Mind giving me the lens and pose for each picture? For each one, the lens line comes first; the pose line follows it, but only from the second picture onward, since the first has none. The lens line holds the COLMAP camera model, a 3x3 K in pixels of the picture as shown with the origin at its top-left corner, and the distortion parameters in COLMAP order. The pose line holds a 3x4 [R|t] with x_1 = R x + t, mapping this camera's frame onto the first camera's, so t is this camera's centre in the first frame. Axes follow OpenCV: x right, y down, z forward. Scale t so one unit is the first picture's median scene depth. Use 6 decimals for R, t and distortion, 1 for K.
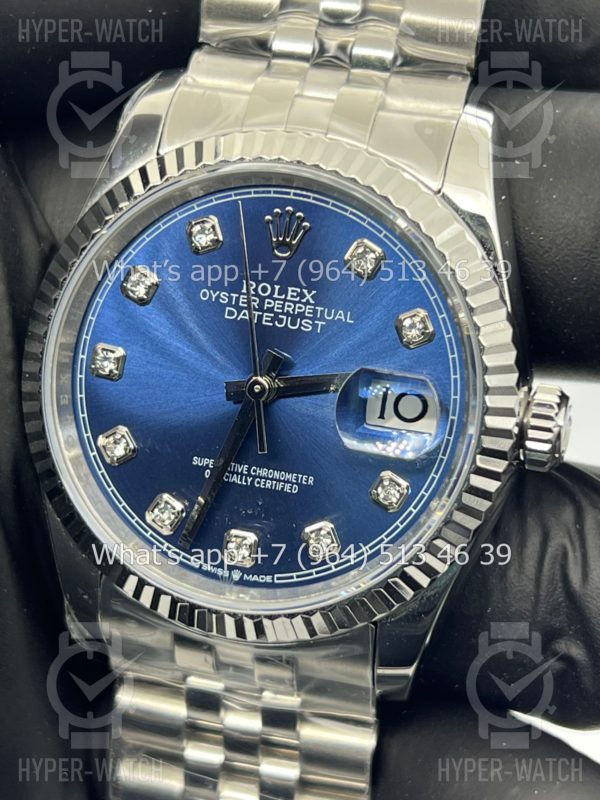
lens RADIAL K [[1795.3, 0, 300.0], [0, 1795.3, 400.0], [0, 0, 1]] dist [0.203104, 0.325631]
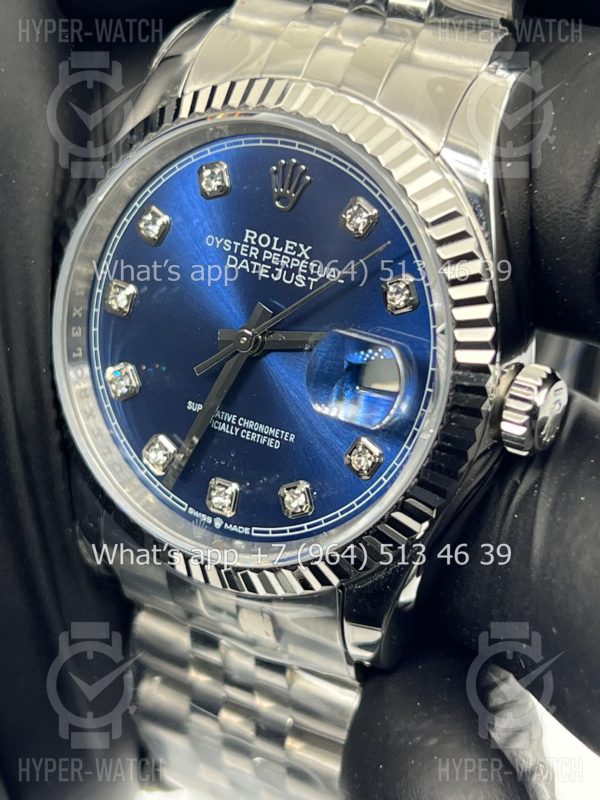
lens RADIAL K [[1795.3, 0, 300.0], [0, 1795.3, 400.0], [0, 0, 1]] dist [0.203104, 0.325631]
pose [[0.967007, 0.102656, -0.233152, 0.237156], [-0.089783, 0.993825, 0.065197, -0.040434], [0.238405, -0.042113, 0.970252, 0.042773]]
